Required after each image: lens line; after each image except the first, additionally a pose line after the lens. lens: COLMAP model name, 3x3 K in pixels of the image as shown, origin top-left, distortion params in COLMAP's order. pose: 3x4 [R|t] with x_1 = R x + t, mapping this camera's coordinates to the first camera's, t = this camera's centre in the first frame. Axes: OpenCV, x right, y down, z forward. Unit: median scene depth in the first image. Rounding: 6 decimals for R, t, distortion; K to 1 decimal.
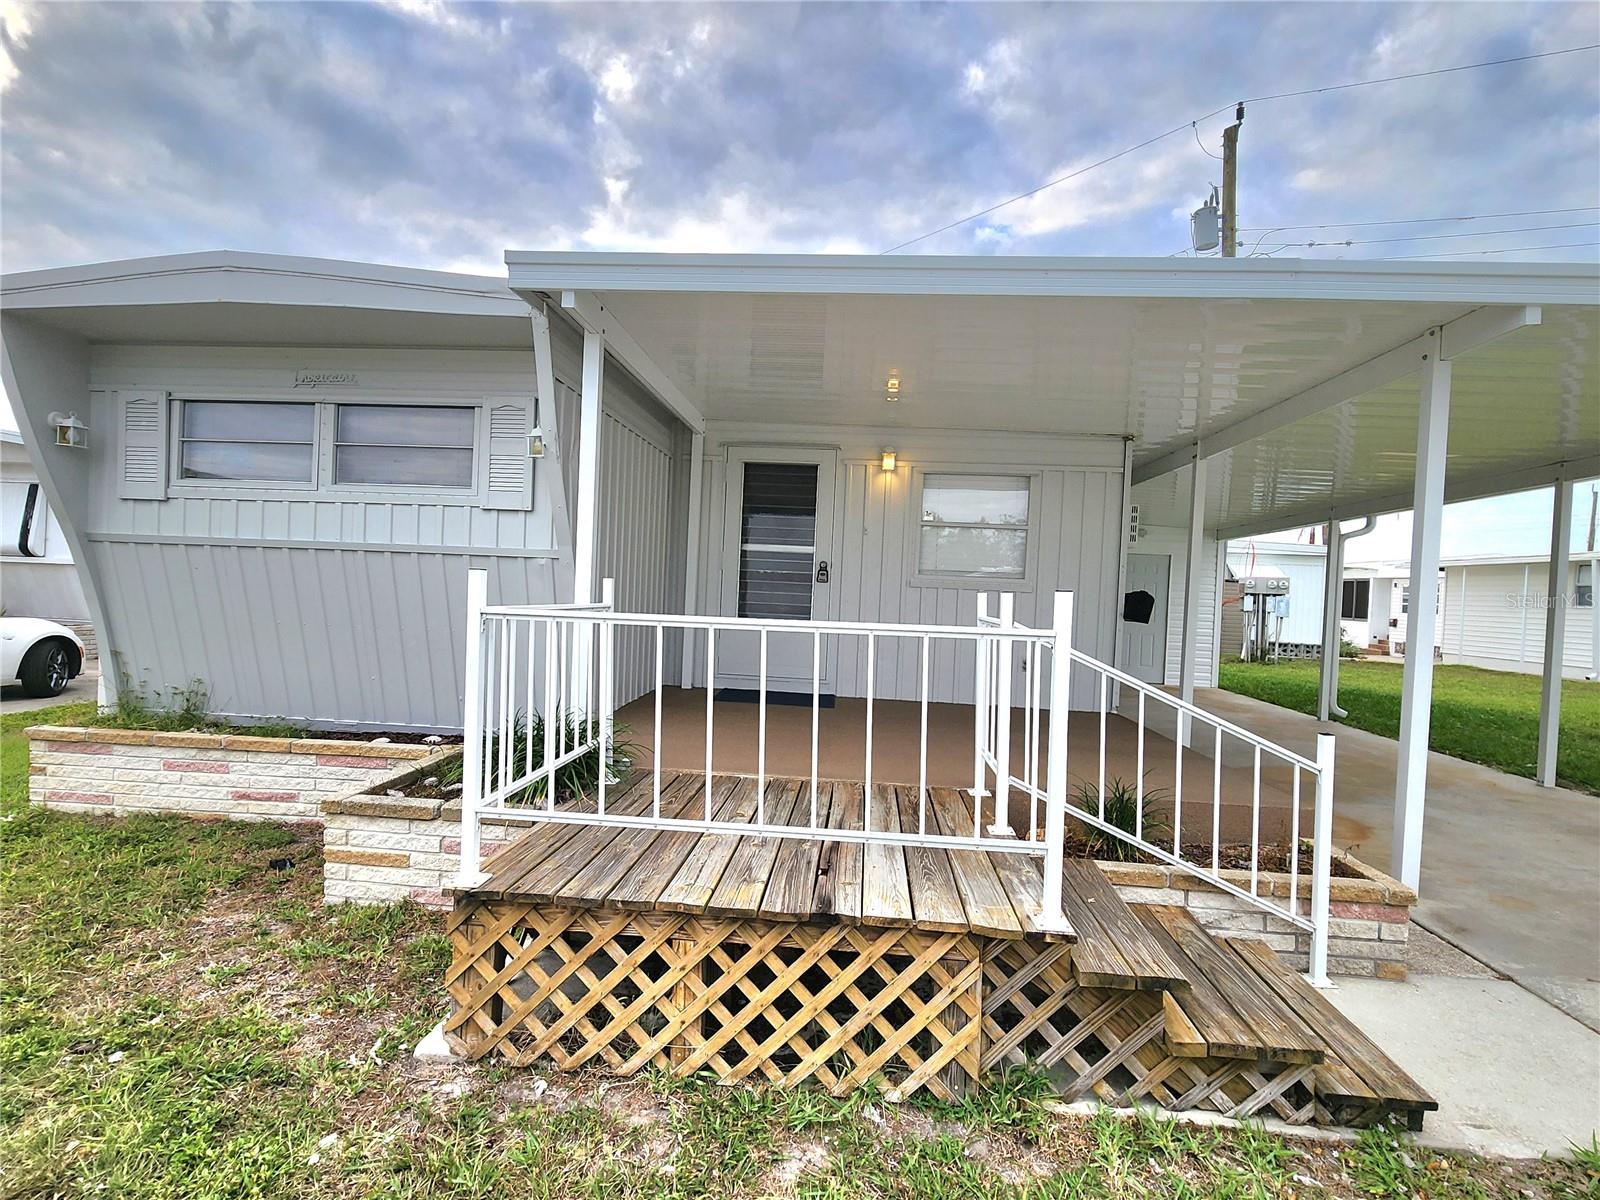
lens RADIAL K [[791.7, 0, 786.4], [0, 791.7, 604.9], [0, 0, 1]] dist [0.003142, 0.000245]
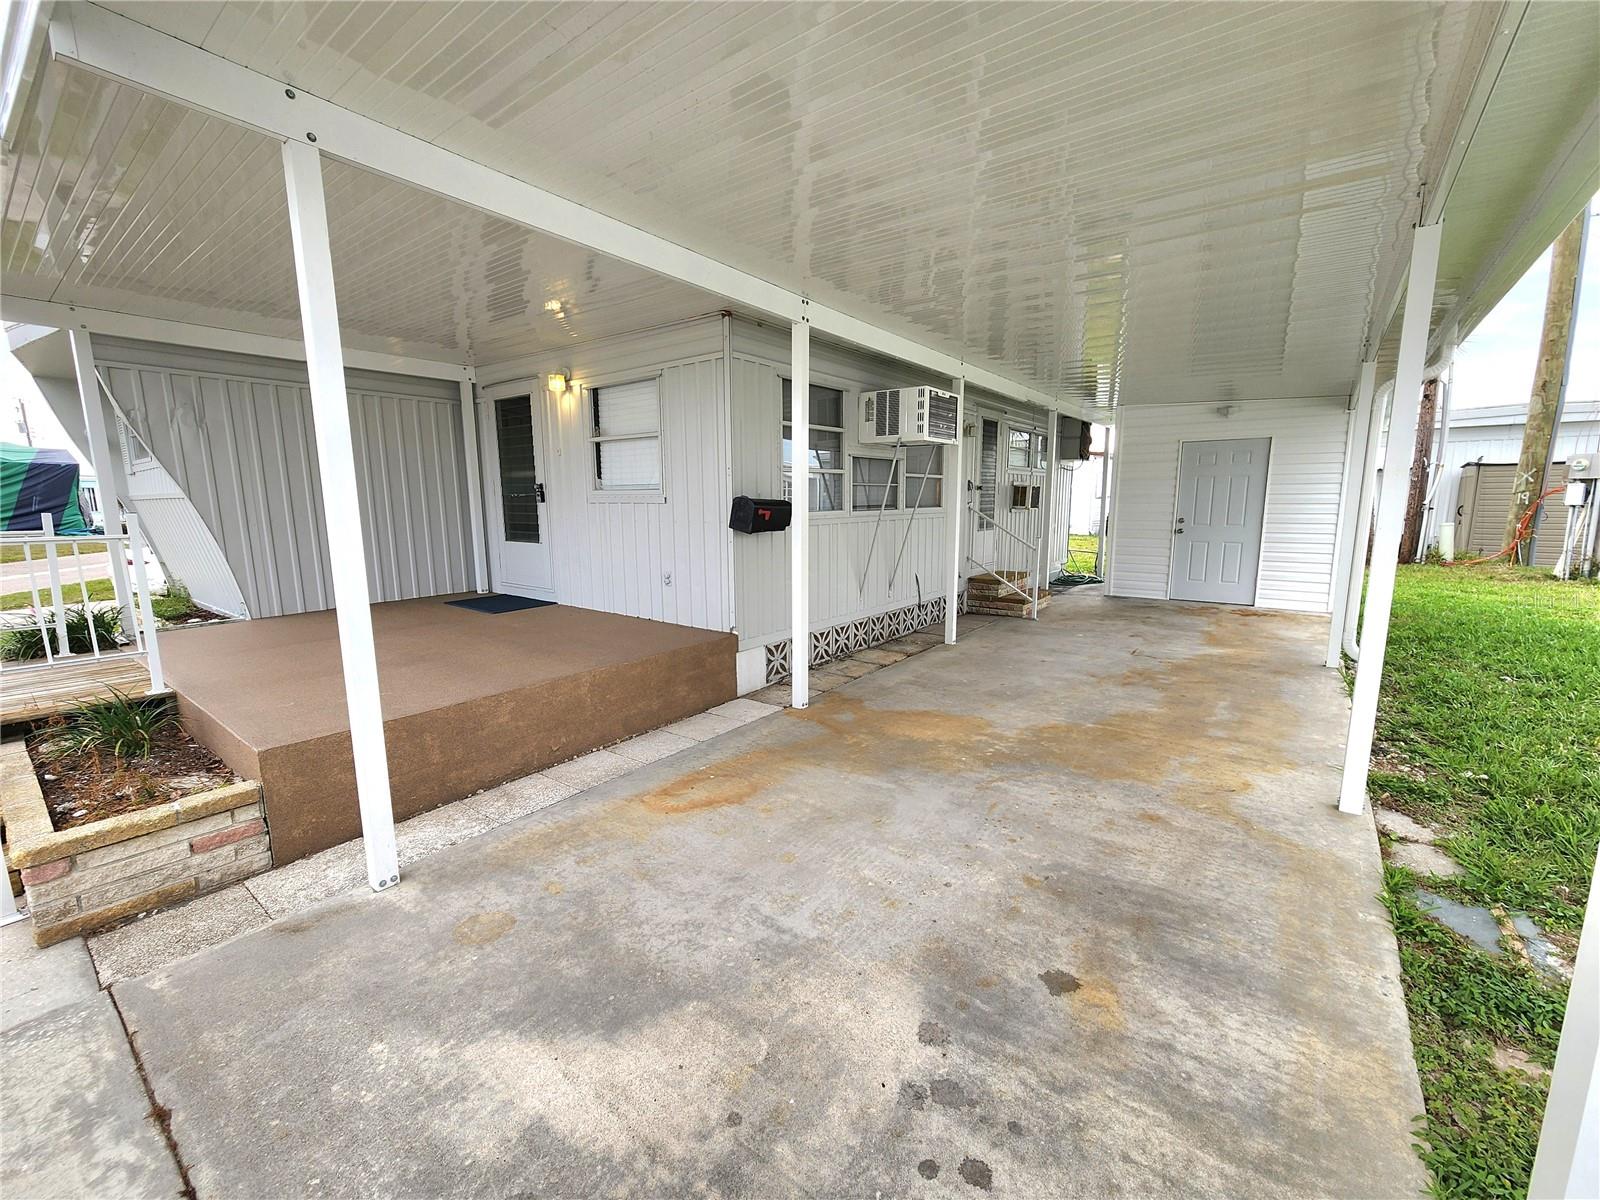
lens RADIAL K [[653.6, 0, 788.9], [0, 653.6, 604.9], [0, 0, 1]] dist [0.002397, -0.003848]
pose [[0.840777, 0.038436, -0.540016, 2.427739], [0.030179, 0.992598, 0.117636, 0.048131], [0.540540, -0.115202, 0.833393, 1.169634]]
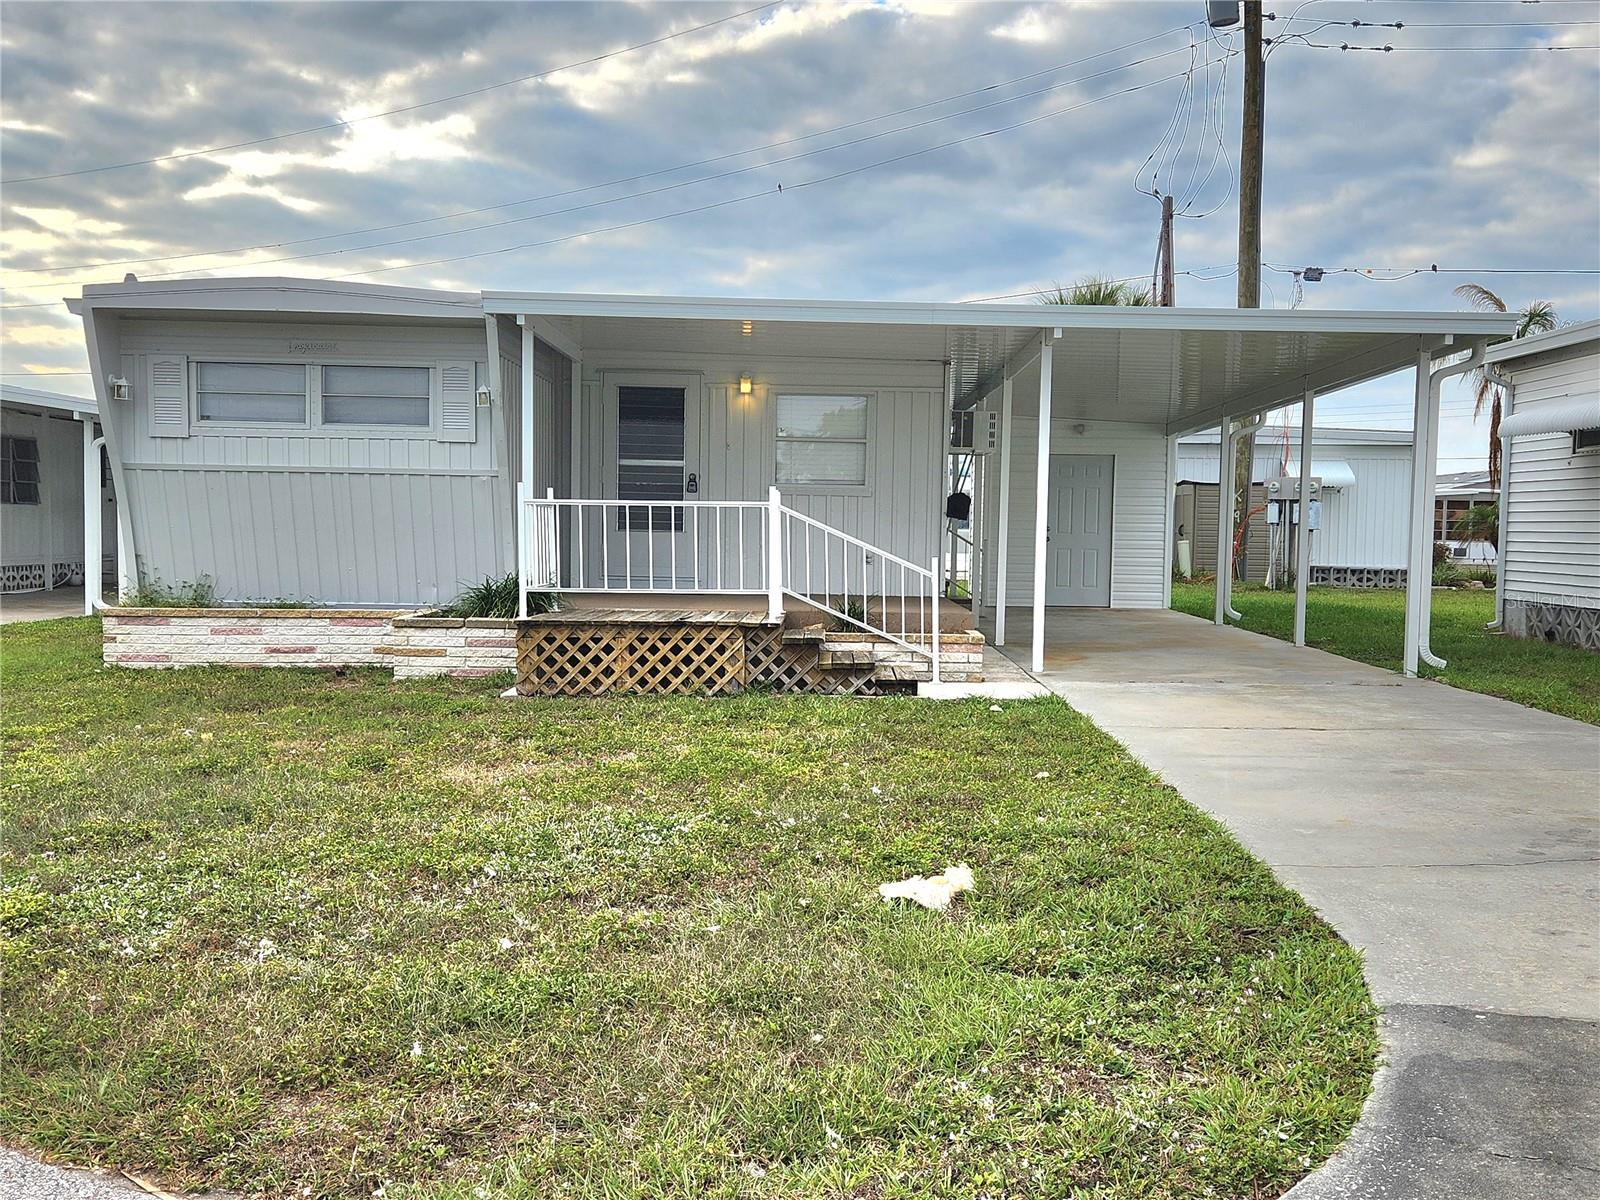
lens RADIAL K [[1589.6, 0, 807.6], [0, 1589.6, 629.7], [0, 0, 1]] dist [0.150471, -0.289229]
pose [[0.995669, -0.031806, 0.087363, 0.013125], [0.027786, 0.998516, 0.046847, 0.191627], [-0.088723, -0.044216, 0.995074, -3.772365]]
